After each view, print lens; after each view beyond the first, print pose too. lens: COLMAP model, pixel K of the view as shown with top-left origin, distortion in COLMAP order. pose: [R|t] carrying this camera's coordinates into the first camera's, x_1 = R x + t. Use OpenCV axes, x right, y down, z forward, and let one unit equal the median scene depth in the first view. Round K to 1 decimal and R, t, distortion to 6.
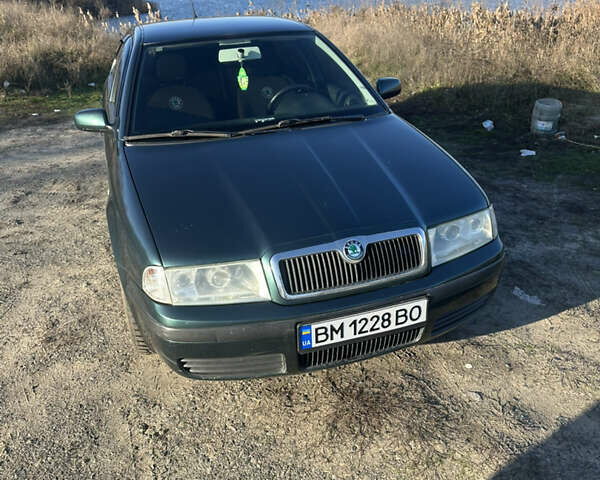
lens RADIAL K [[557.5, 0, 300.0], [0, 557.5, 240.0], [0, 0, 1]] dist [0.145066, -0.266364]
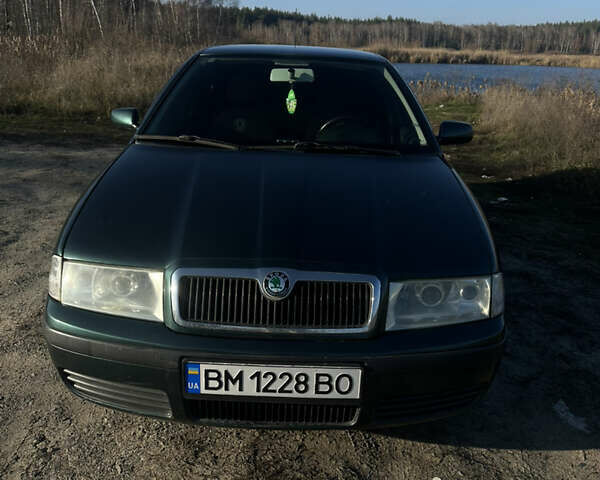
lens RADIAL K [[557.5, 0, 300.0], [0, 557.5, 240.0], [0, 0, 1]] dist [0.145066, -0.266364]
pose [[0.944941, 0.182041, -0.271933, 0.319964], [-0.211055, 0.974086, -0.081312, 0.014161], [0.250084, 0.134228, 0.958875, 0.225951]]
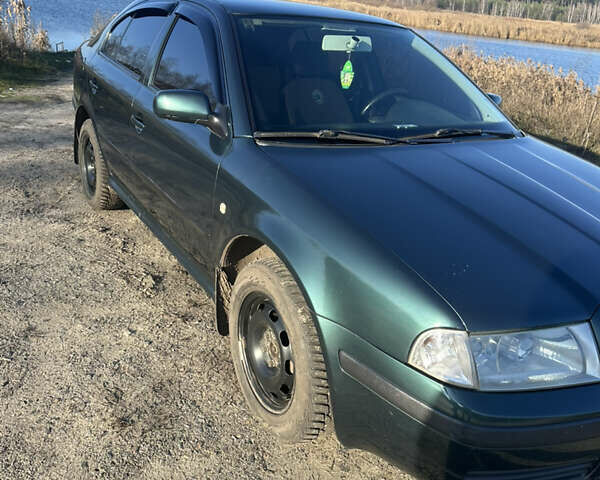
lens RADIAL K [[557.5, 0, 300.0], [0, 557.5, 240.0], [0, 0, 1]] dist [0.145066, -0.266364]
pose [[0.963628, 0.044540, 0.263510, -0.568575], [-0.034178, 0.998456, -0.043780, -0.021288], [-0.265053, 0.033182, 0.963663, 0.393308]]
